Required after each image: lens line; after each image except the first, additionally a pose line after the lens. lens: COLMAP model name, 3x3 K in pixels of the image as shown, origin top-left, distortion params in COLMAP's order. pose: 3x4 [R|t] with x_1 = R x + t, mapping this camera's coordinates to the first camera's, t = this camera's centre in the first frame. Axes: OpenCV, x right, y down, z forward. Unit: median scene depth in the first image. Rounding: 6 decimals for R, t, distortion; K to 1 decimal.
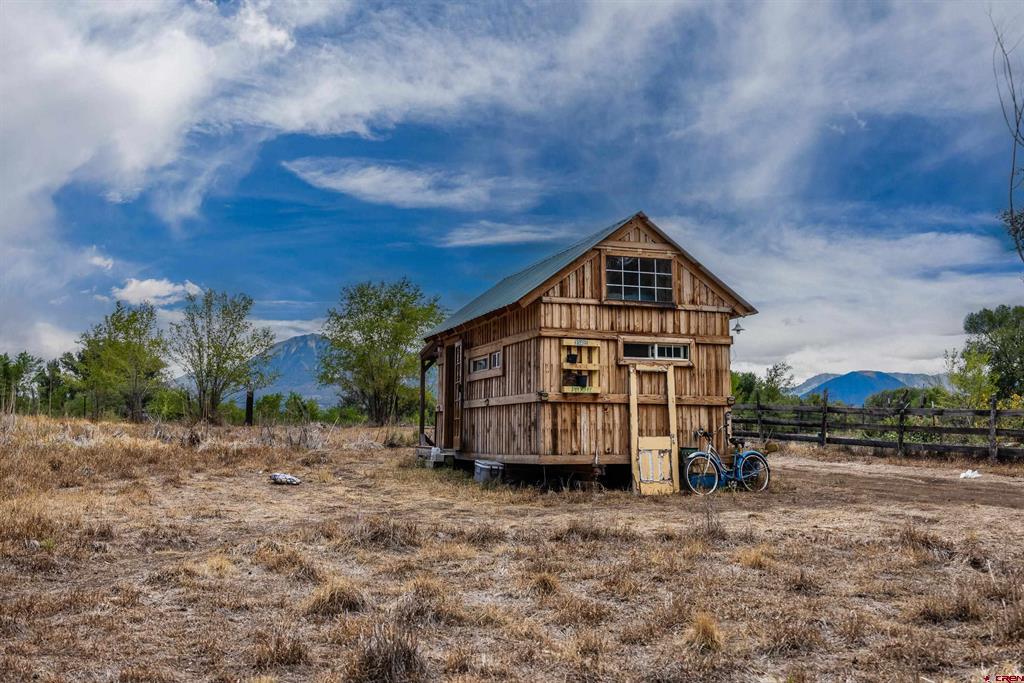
lens RADIAL K [[942.8, 0, 512.0], [0, 942.8, 341.5], [0, 0, 1]] dist [-0.004457, 0.004912]
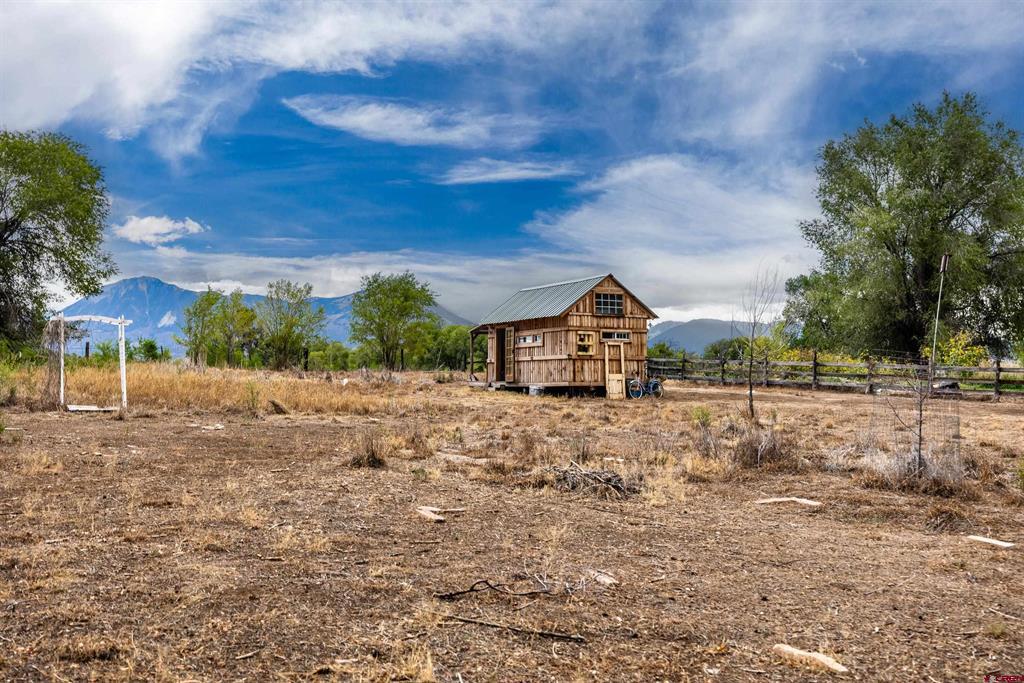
lens RADIAL K [[942.8, 0, 512.0], [0, 942.8, 341.5], [0, 0, 1]] dist [-0.004457, 0.004912]
pose [[0.987905, 0.002961, 0.155030, -0.438065], [-0.011699, 0.998391, 0.055482, -0.097806], [-0.154617, -0.056625, 0.986350, -1.170764]]
